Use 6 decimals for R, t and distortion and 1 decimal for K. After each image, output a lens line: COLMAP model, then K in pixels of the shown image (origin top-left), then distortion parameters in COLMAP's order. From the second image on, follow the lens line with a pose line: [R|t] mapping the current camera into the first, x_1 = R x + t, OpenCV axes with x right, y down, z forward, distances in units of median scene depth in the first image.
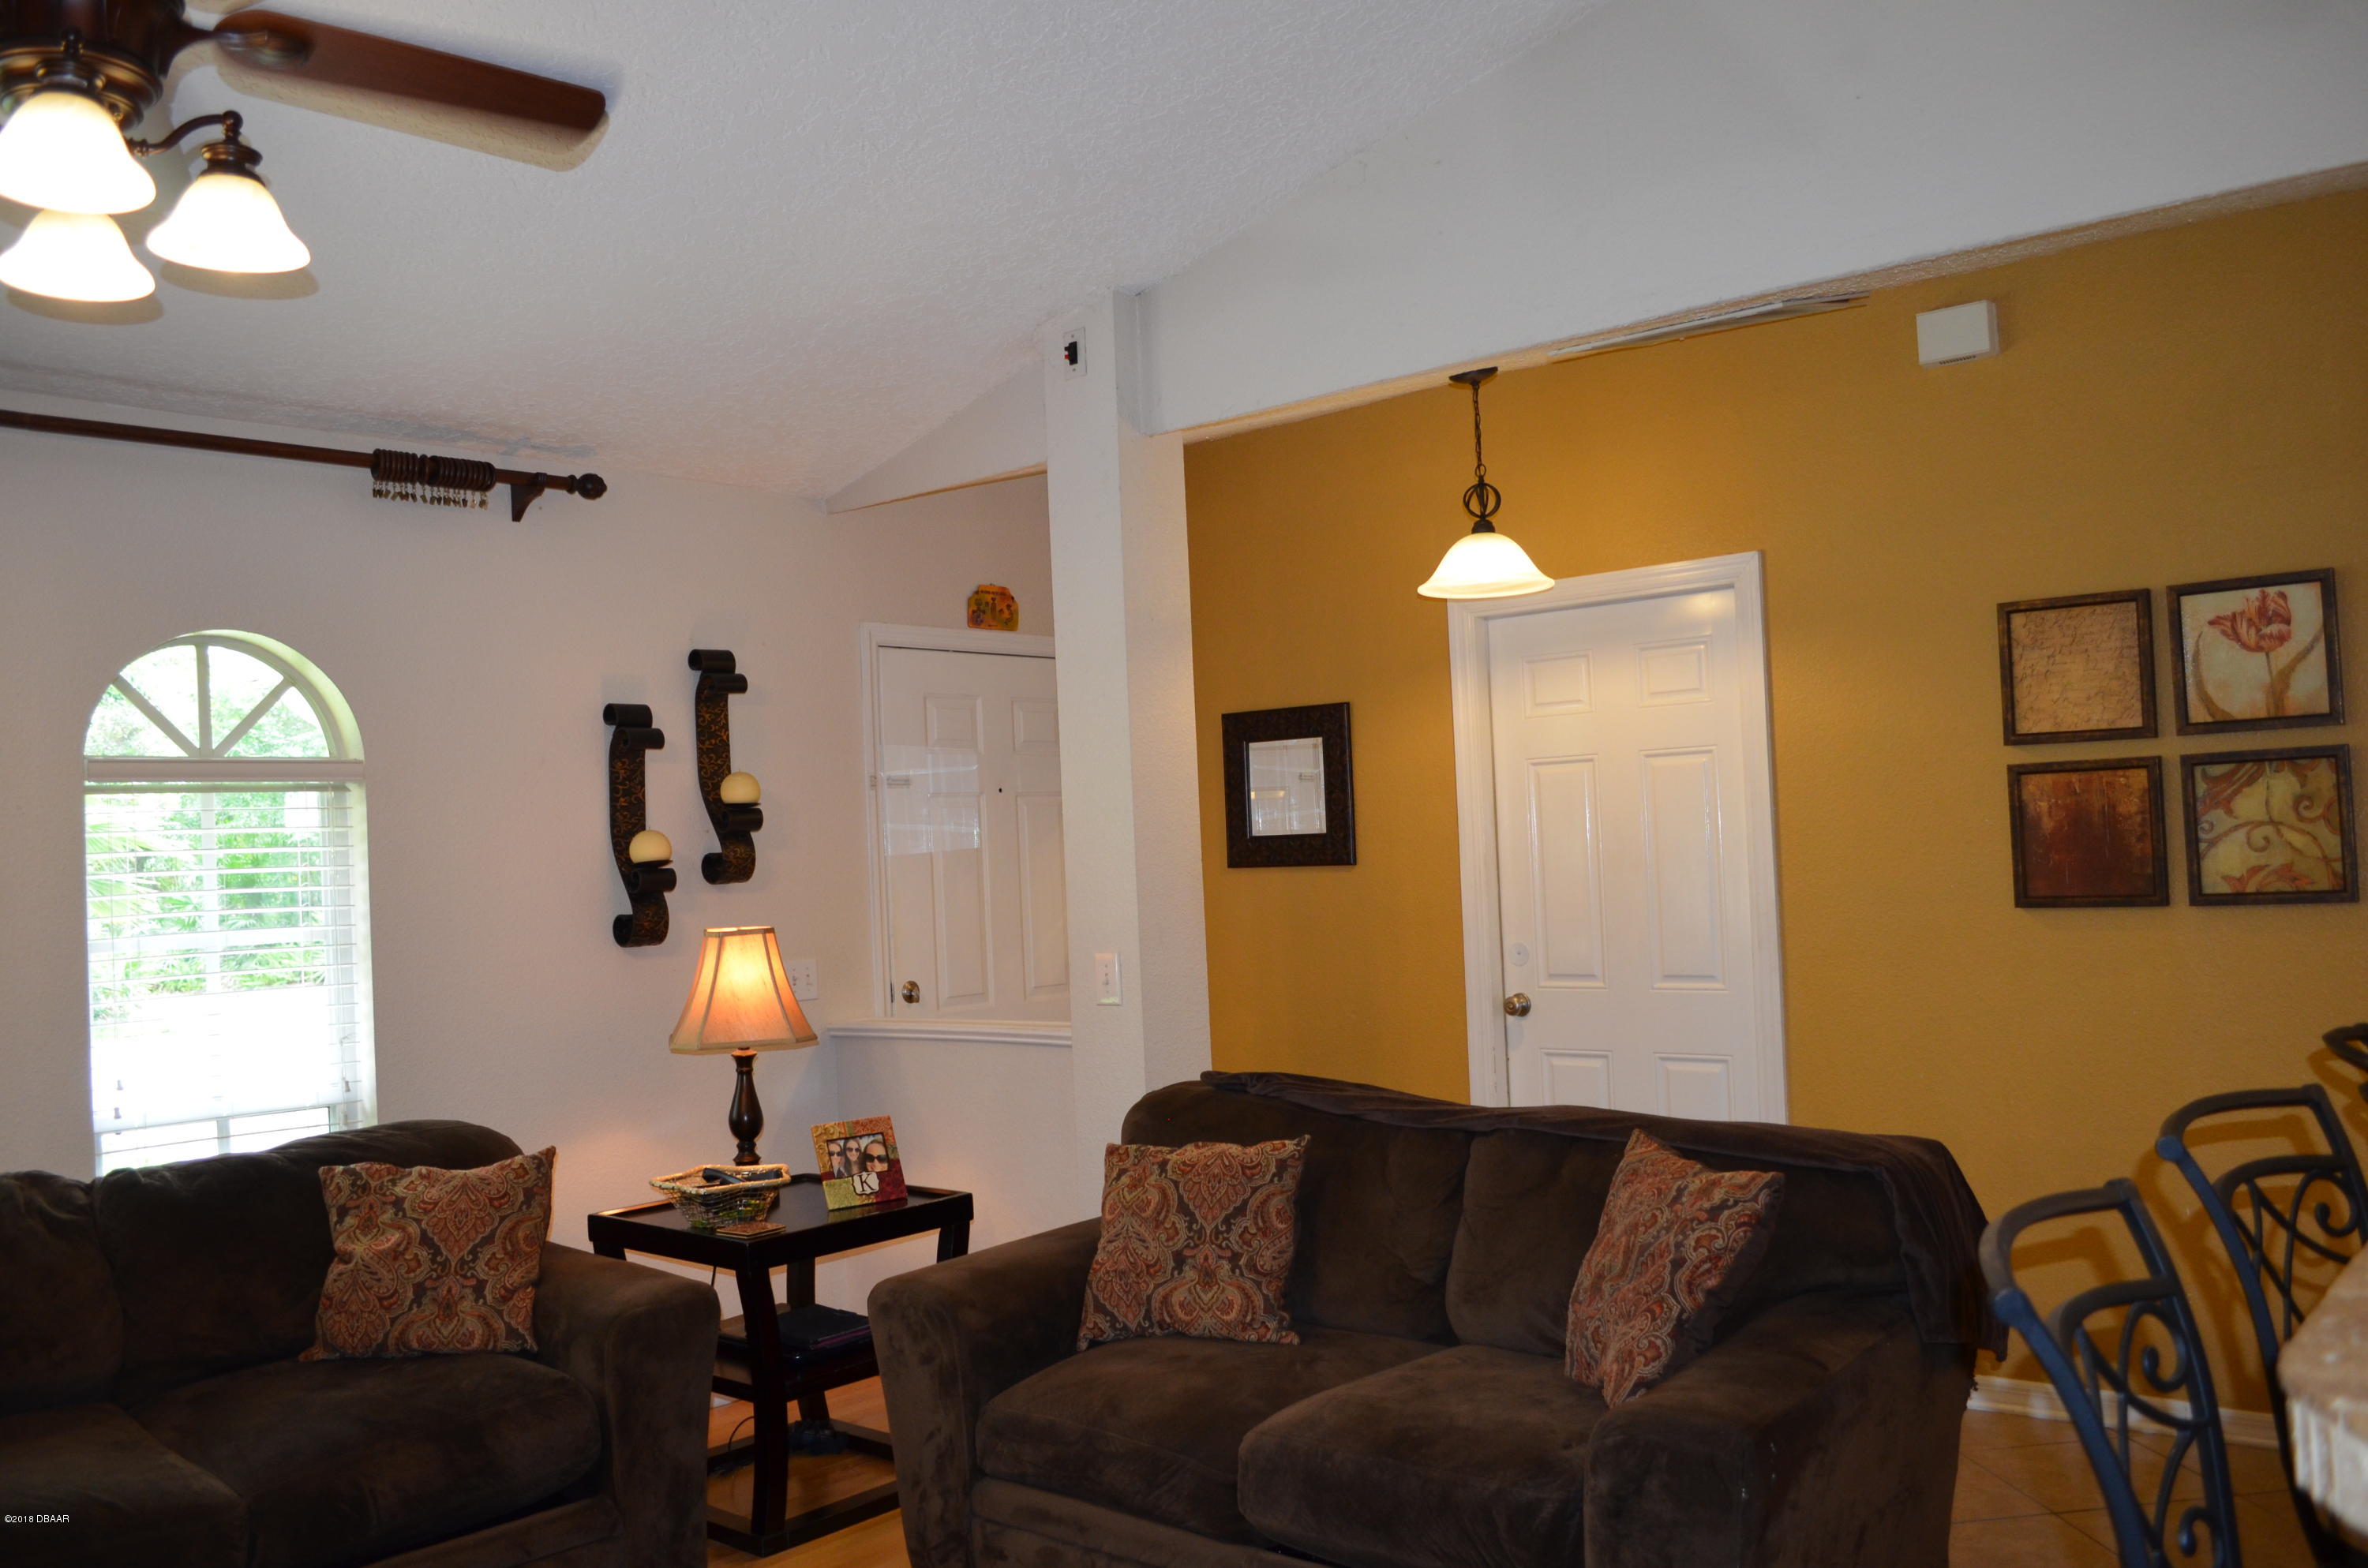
lens RADIAL K [[1836.4, 0, 1194.2], [0, 1836.4, 778.0], [0, 0, 1]] dist [-0.082144, 0.002801]
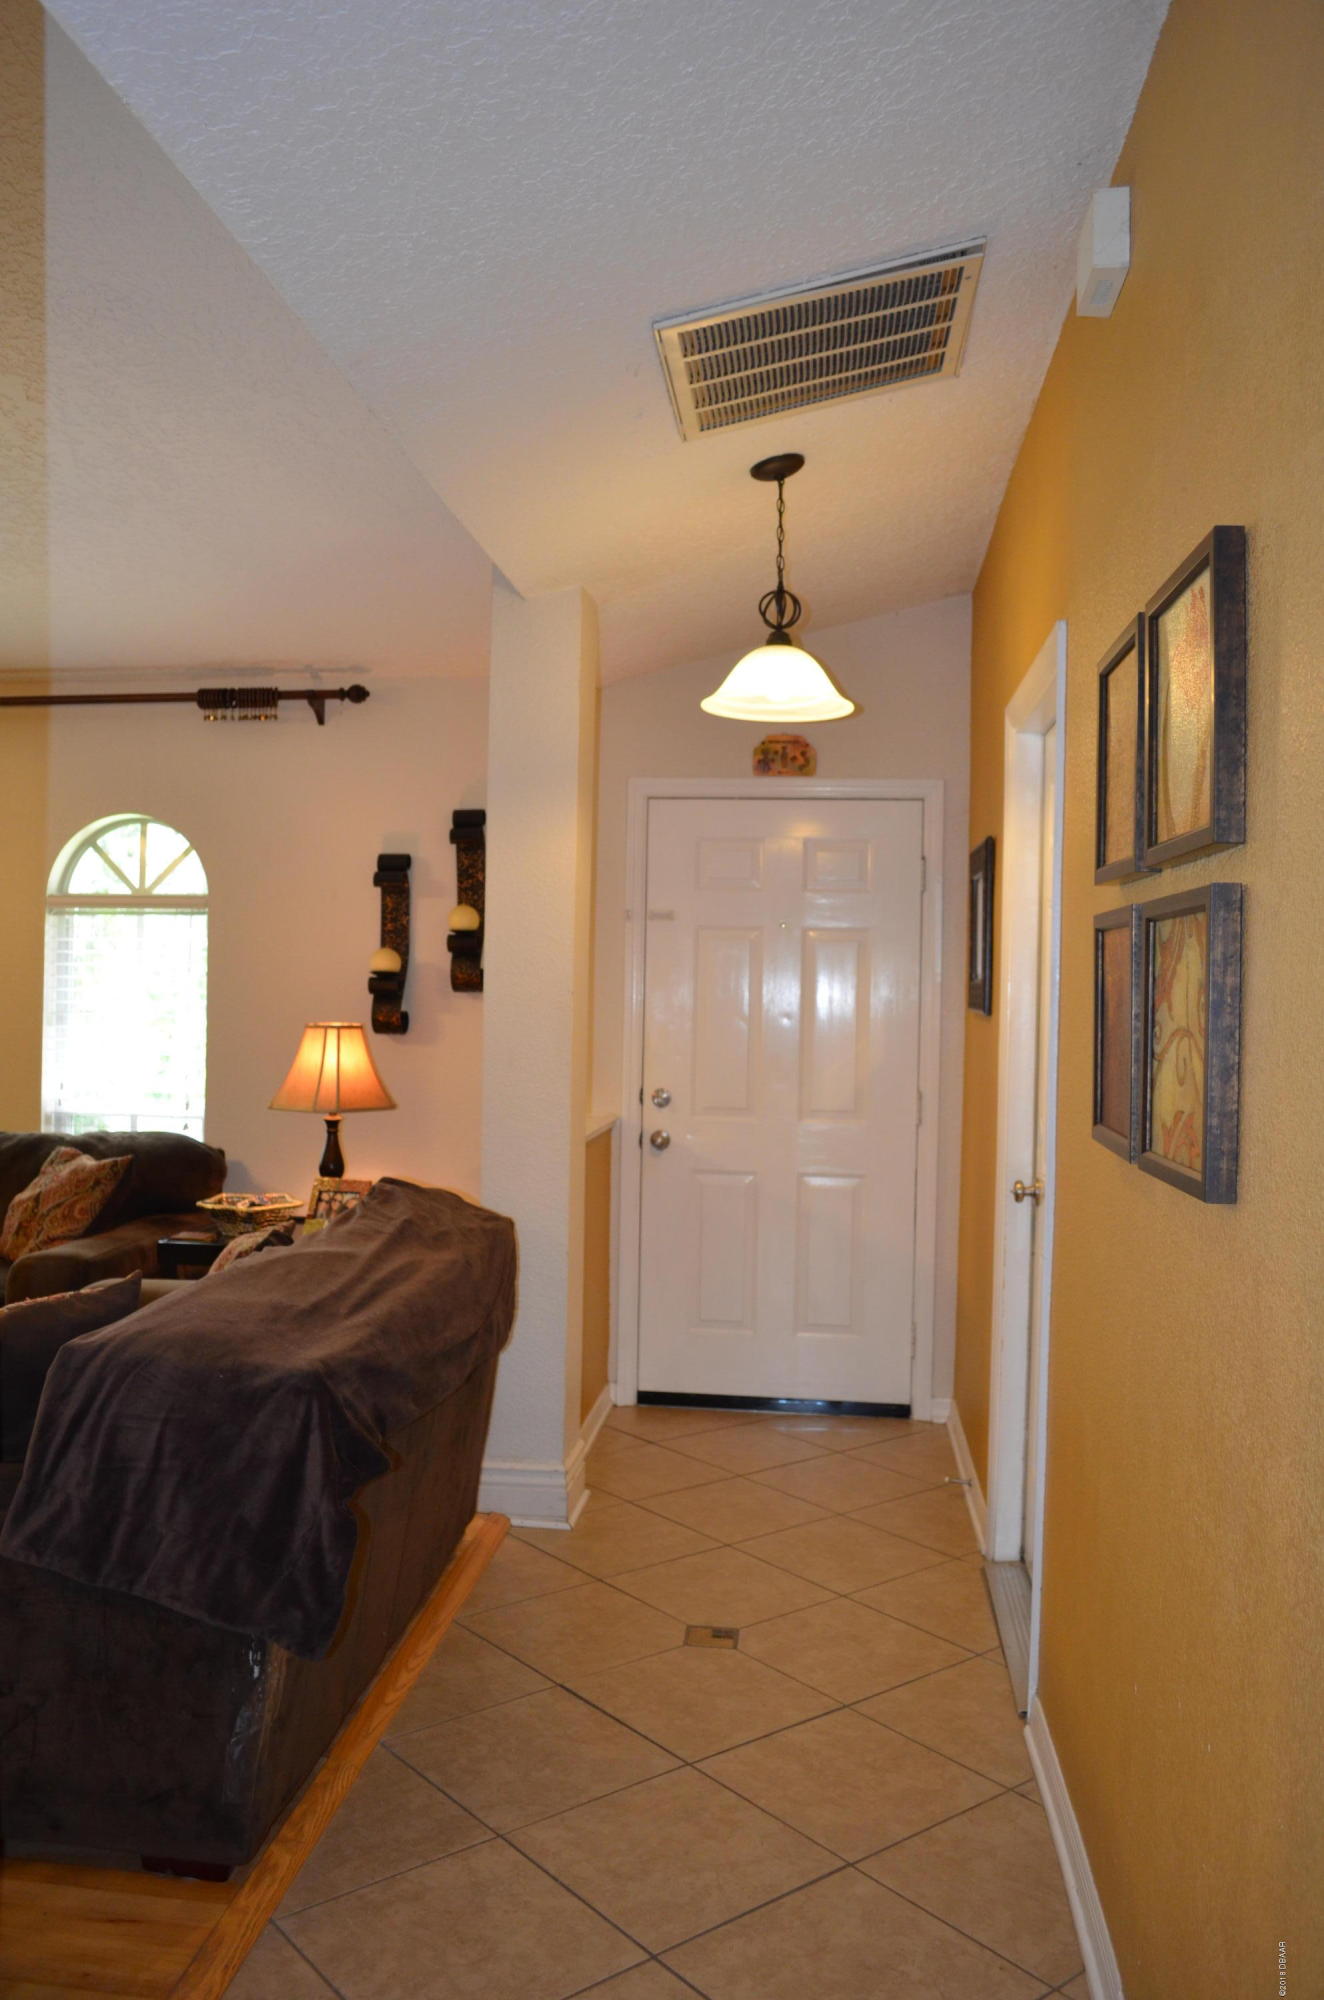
lens RADIAL K [[1551.3, 0, 649.1], [0, 1551.3, 1001.7], [0, 0, 1]] dist [-0.082144, 0.002801]
pose [[0.564298, 0.061607, -0.823269, 0.789349], [-0.011536, 0.997703, 0.066754, -0.010951], [0.825490, -0.028172, 0.563713, 0.549070]]
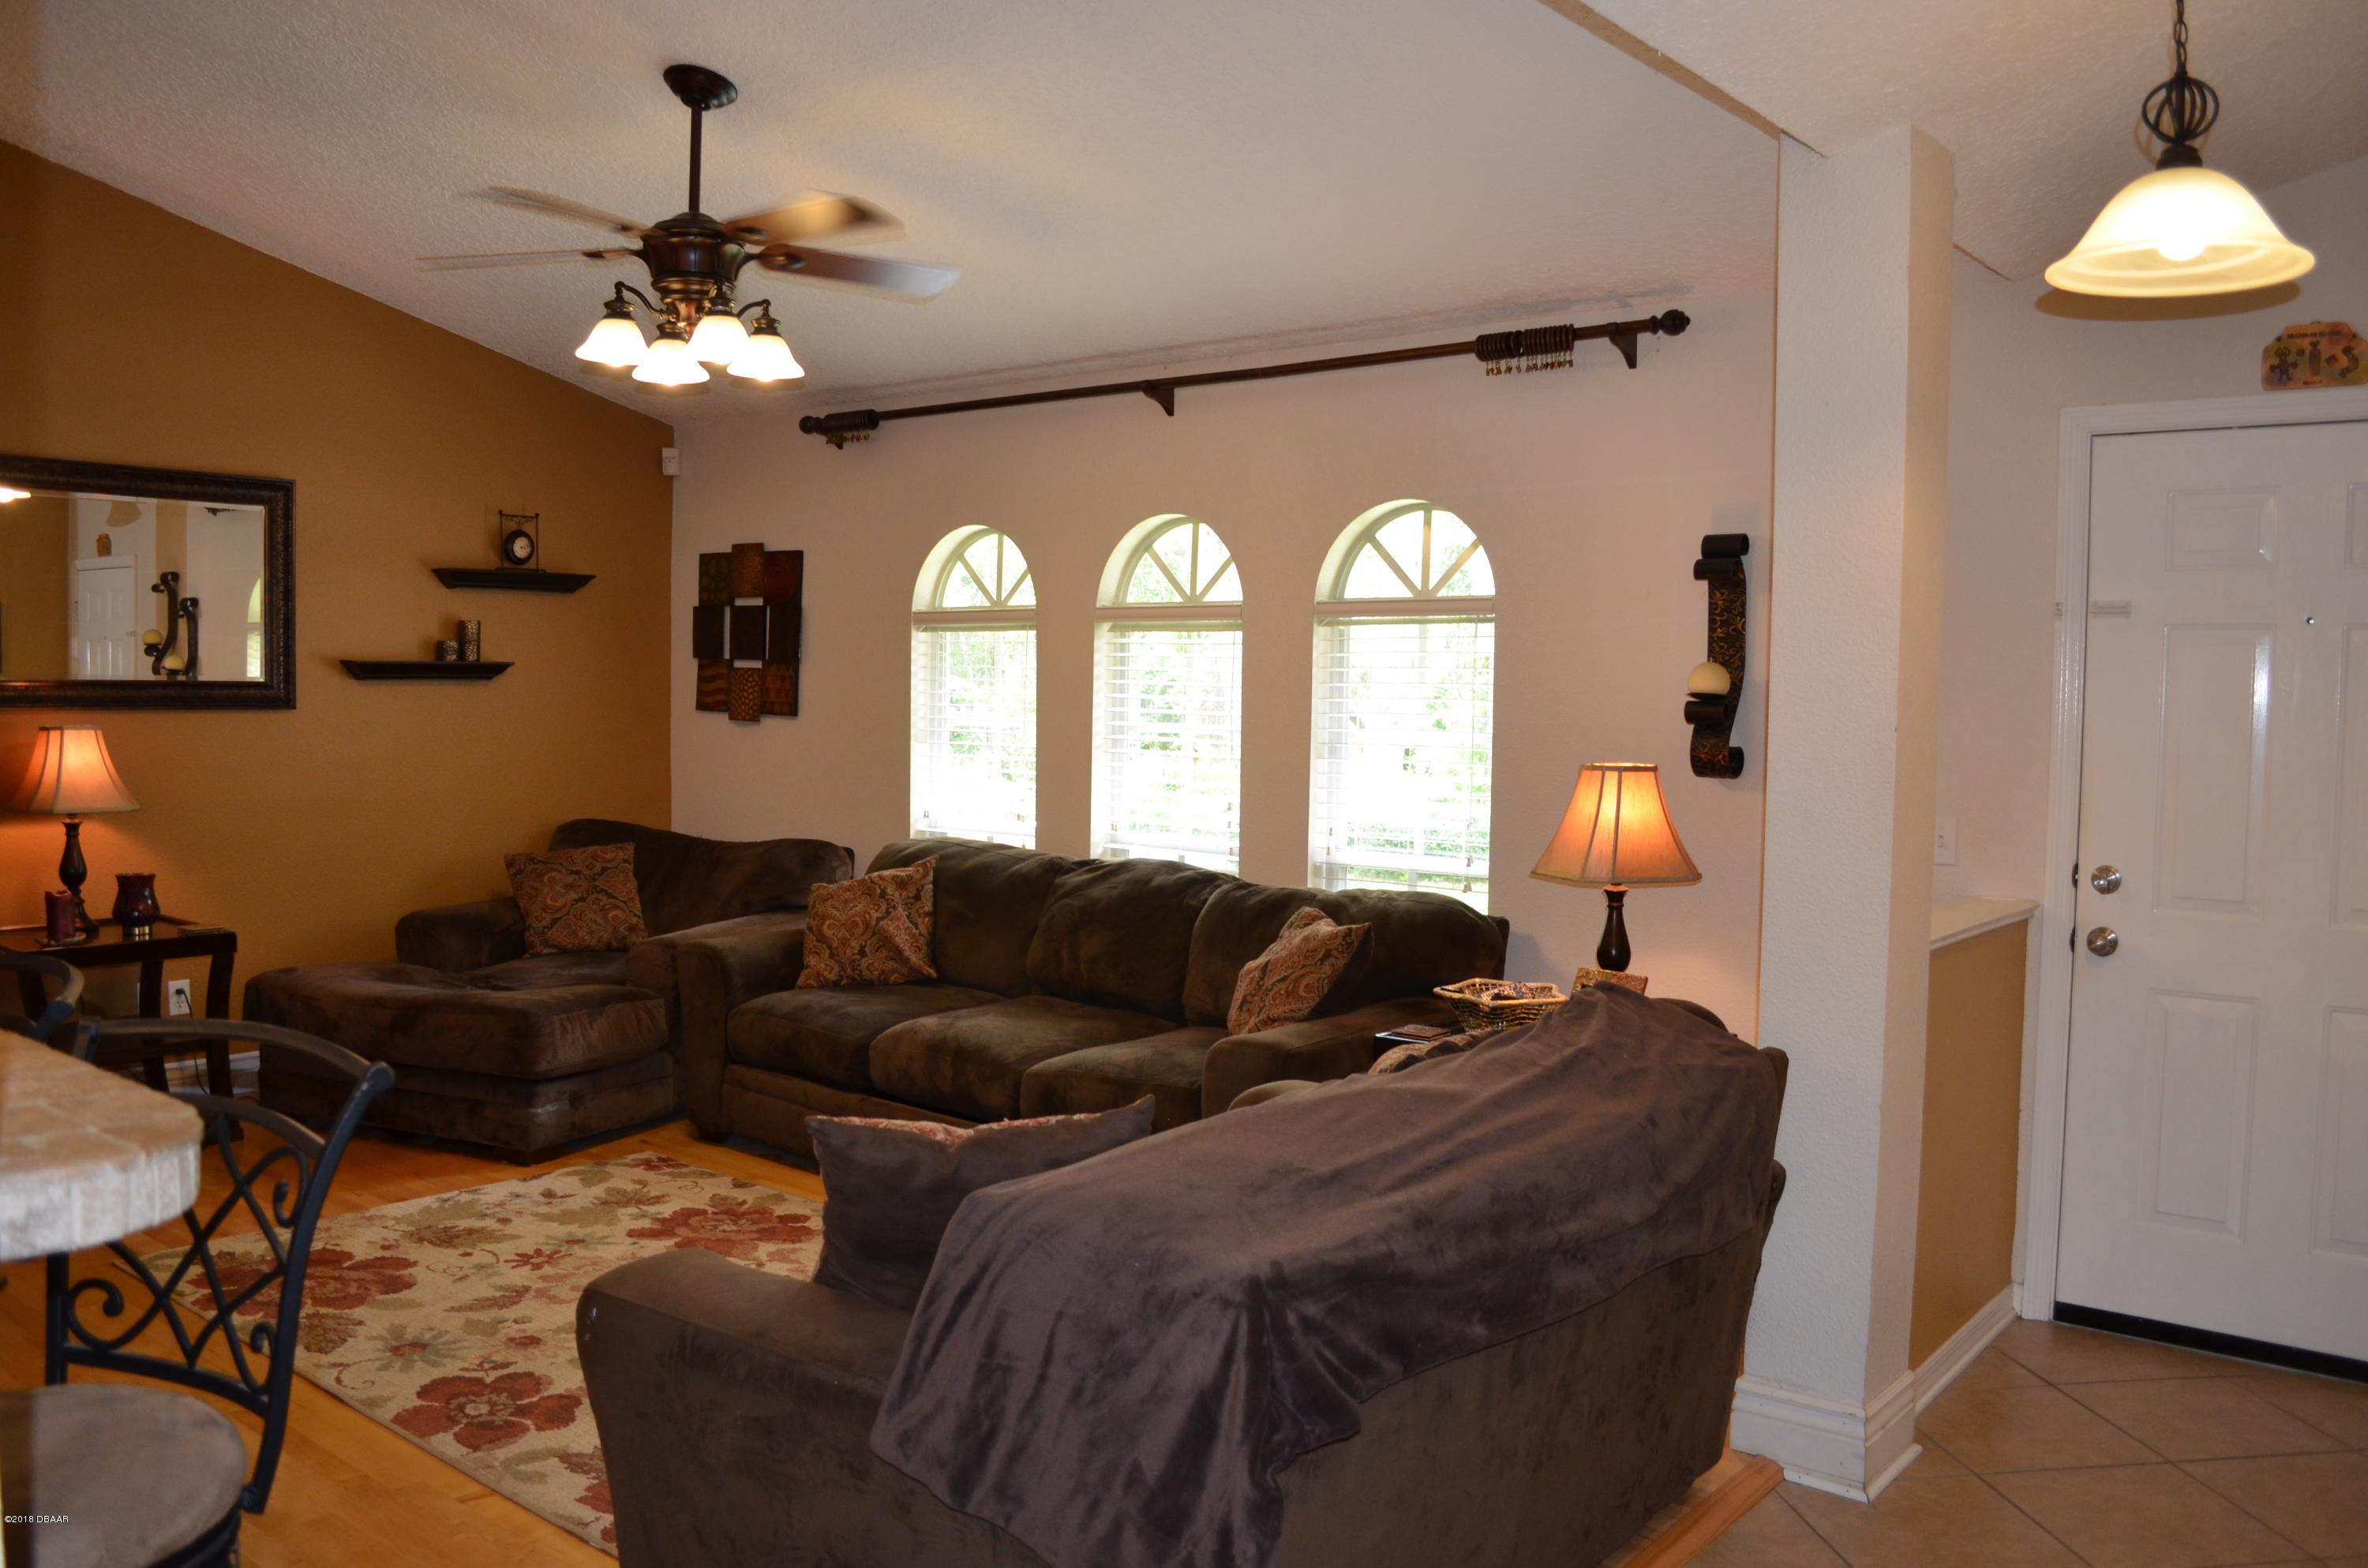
lens RADIAL K [[1836.4, 0, 1176.7], [0, 1836.4, 785.1], [0, 0, 1]] dist [-0.082144, 0.002801]
pose [[0.030696, 0.098681, -0.994646, 0.727350], [0.024666, 0.994737, 0.099451, -0.011435], [0.999224, -0.027587, 0.028101, 0.719281]]
